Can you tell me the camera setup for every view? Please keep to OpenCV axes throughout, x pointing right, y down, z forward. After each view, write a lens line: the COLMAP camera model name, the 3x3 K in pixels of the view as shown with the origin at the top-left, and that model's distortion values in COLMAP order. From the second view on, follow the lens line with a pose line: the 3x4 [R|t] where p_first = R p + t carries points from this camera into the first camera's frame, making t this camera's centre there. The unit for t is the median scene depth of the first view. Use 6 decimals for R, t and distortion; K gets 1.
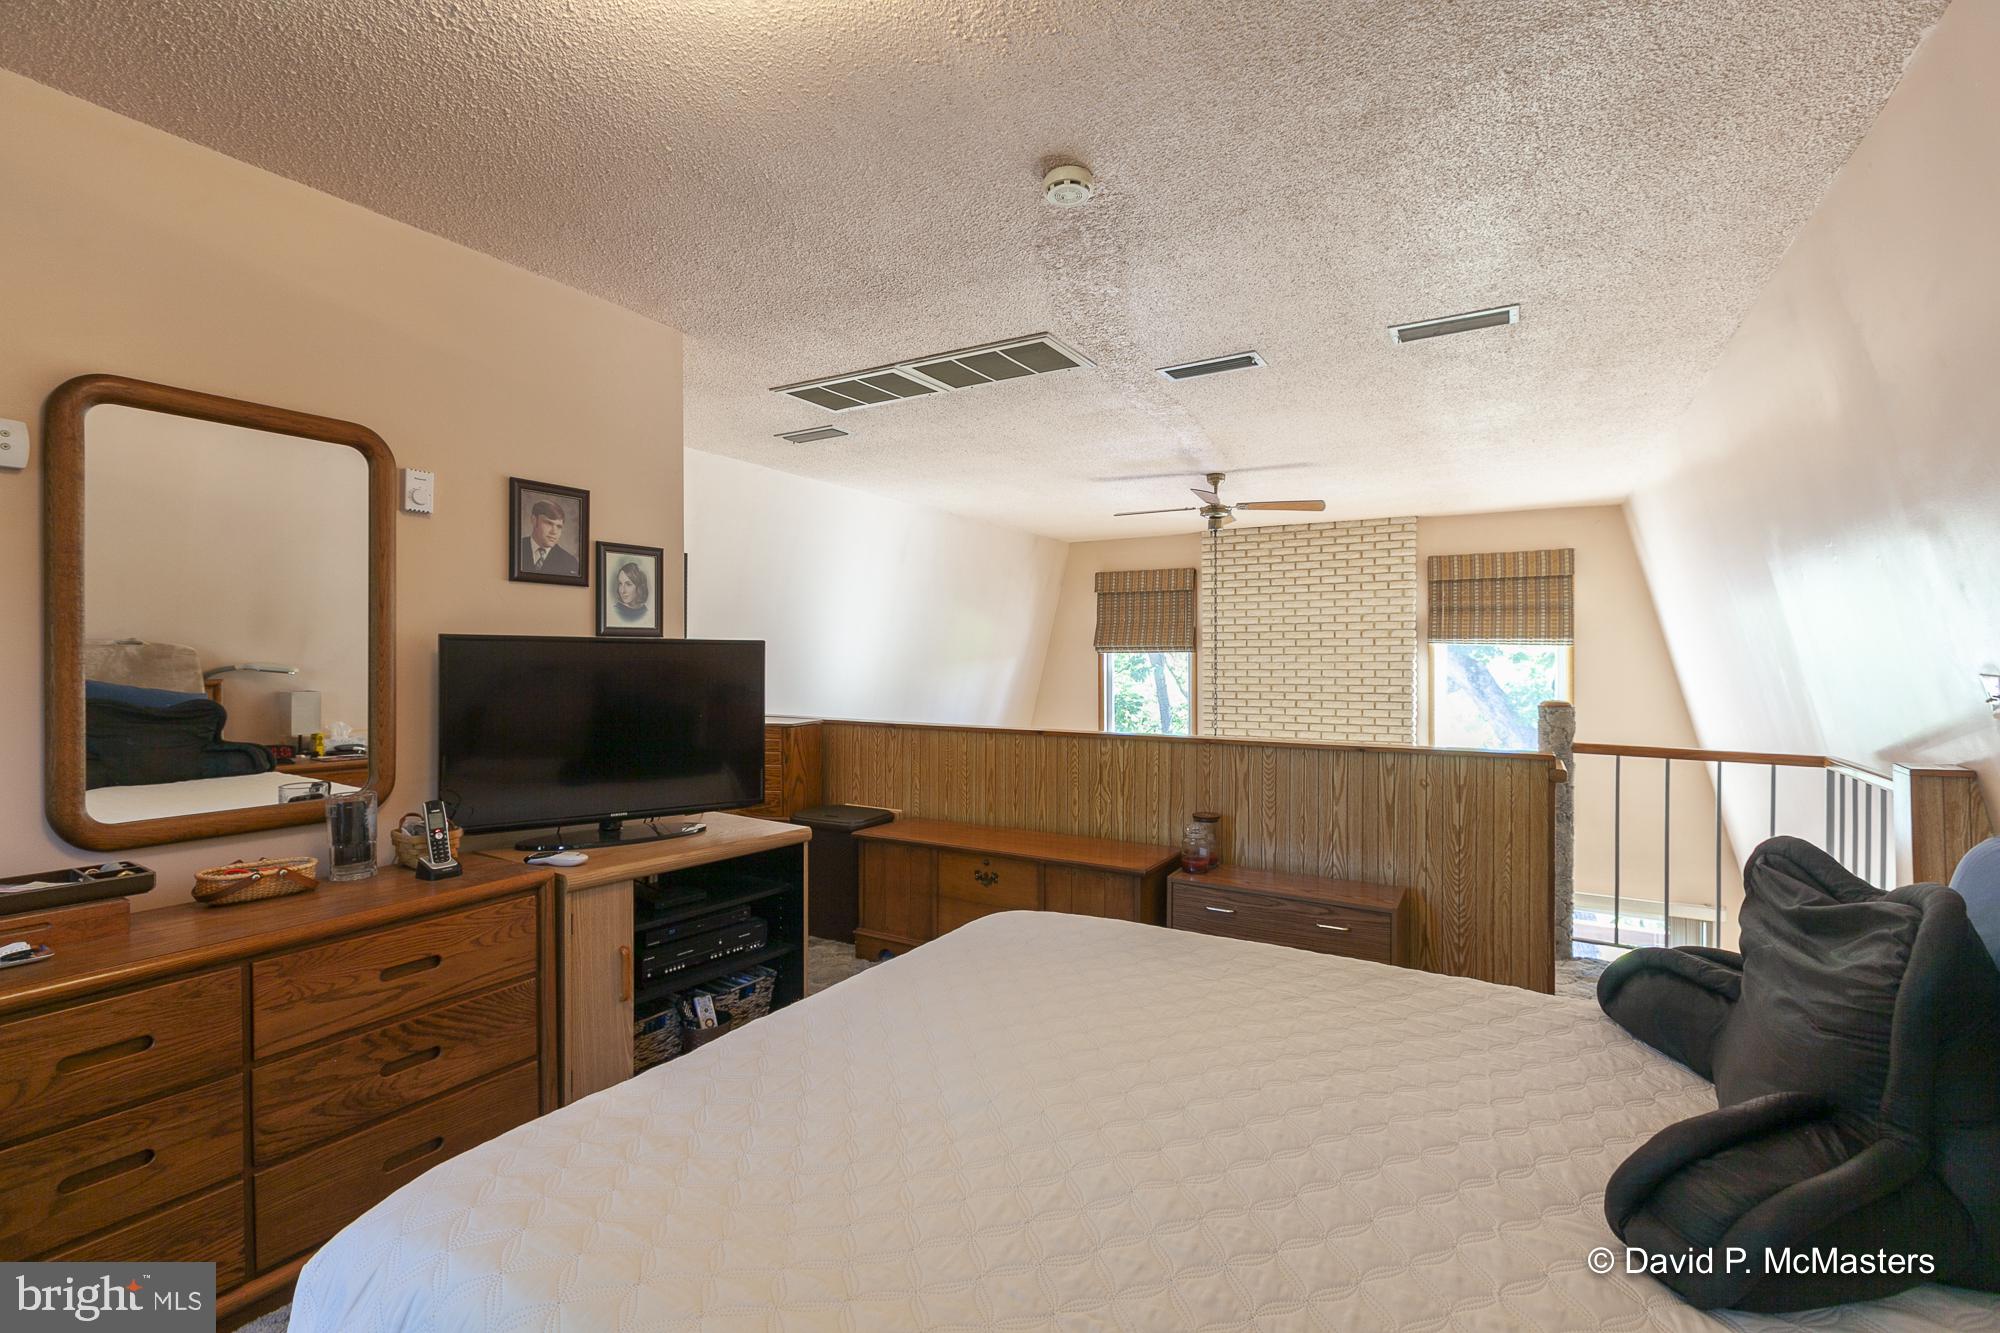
lens RADIAL K [[895.5, 0, 1000.9], [0, 895.5, 660.6], [0, 0, 1]] dist [-0.001296, -0.000844]
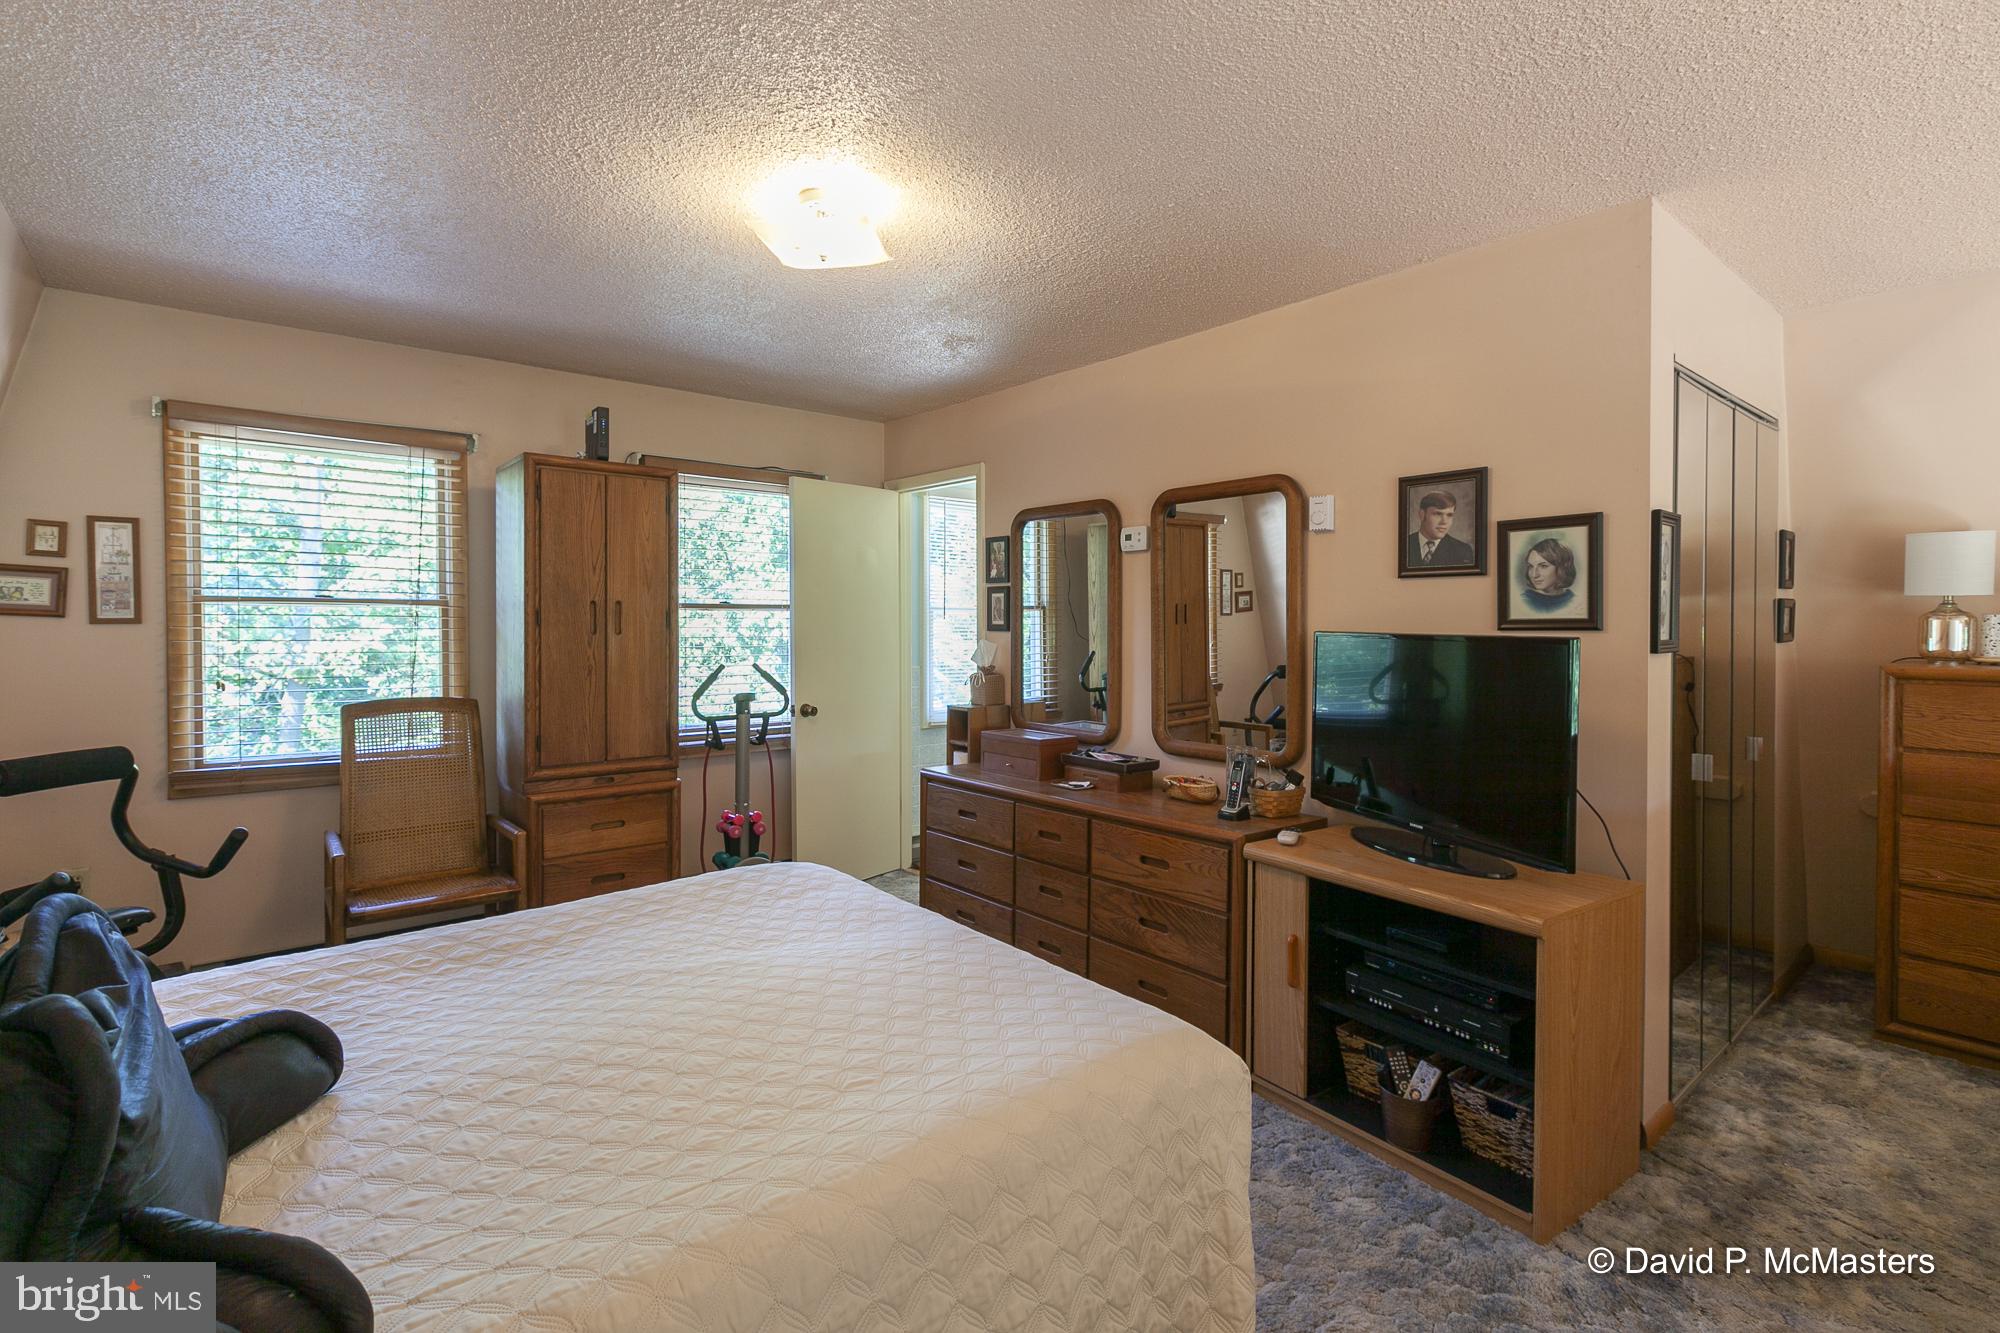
lens RADIAL K [[895.5, 0, 992.6], [0, 895.5, 632.3], [0, 0, 1]] dist [-0.001296, -0.000844]
pose [[-0.326075, 0.011955, -0.945268, 0.570624], [-0.002543, 0.999905, 0.013523, -0.037381], [0.945341, 0.006813, -0.326014, 0.862923]]
